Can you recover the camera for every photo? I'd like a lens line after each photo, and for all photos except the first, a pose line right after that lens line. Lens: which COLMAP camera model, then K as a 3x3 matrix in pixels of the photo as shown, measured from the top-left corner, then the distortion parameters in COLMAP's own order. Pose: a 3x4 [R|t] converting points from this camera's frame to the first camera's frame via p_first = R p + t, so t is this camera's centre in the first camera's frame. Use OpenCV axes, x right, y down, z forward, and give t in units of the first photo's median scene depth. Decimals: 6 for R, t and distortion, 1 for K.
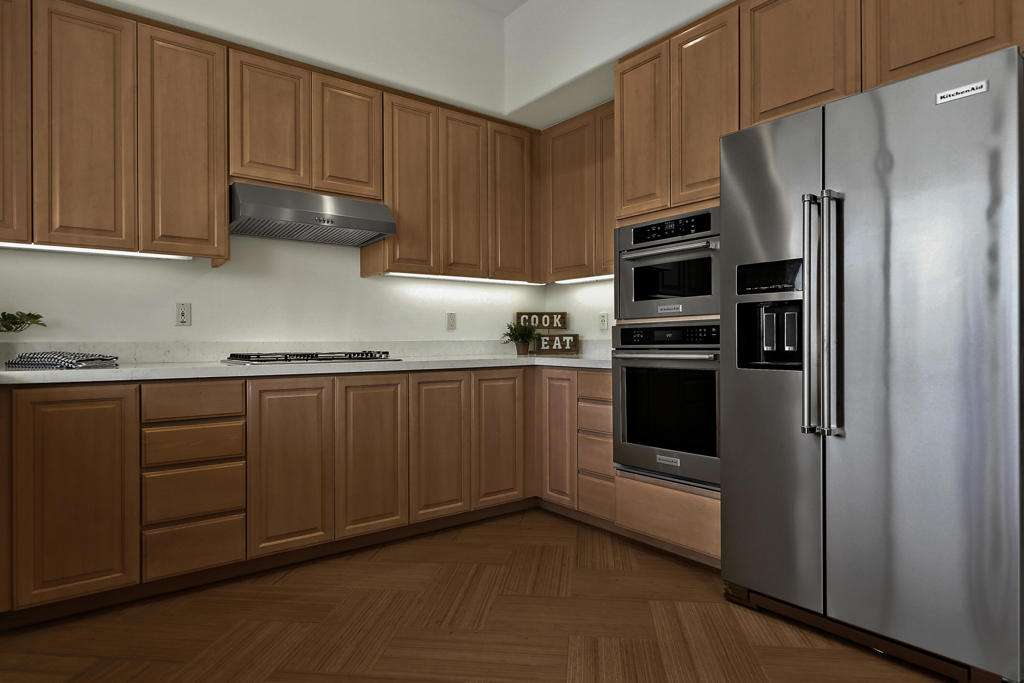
lens RADIAL K [[580.7, 0, 521.8], [0, 580.7, 342.9], [0, 0, 1]] dist [0.000571, -0.001501]
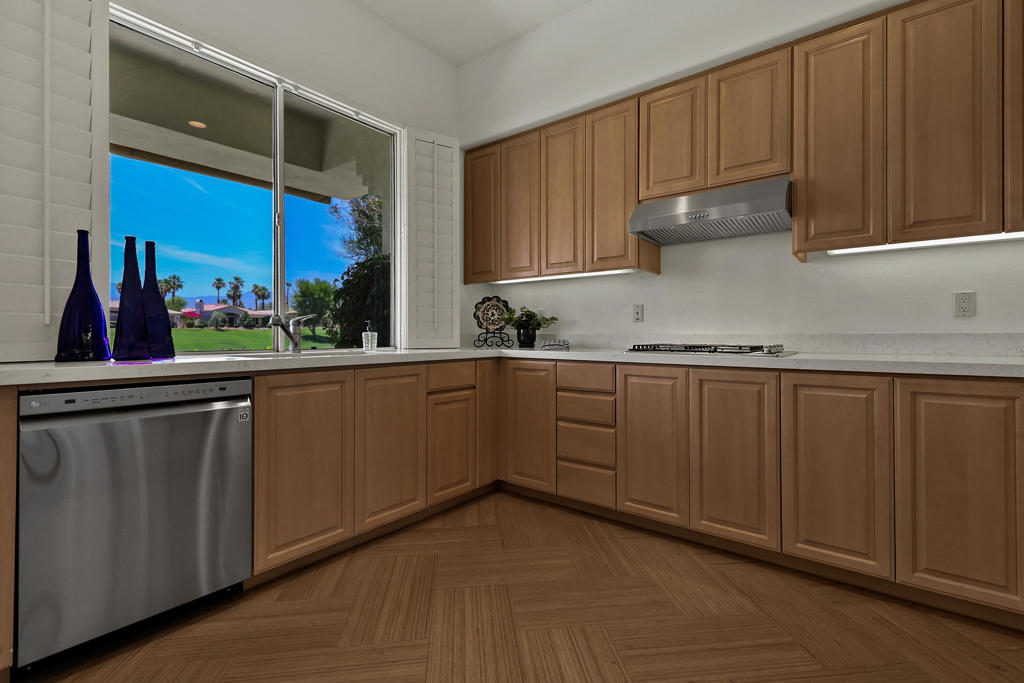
lens RADIAL K [[463.1, 0, 520.8], [0, 463.1, 334.0], [0, 0, 1]] dist [0.000526, -0.001652]
pose [[0.239861, 0.004781, -0.970795, 0.402693], [-0.004853, 0.999981, 0.003725, -0.004164], [0.970795, 0.003818, 0.239880, 0.522665]]
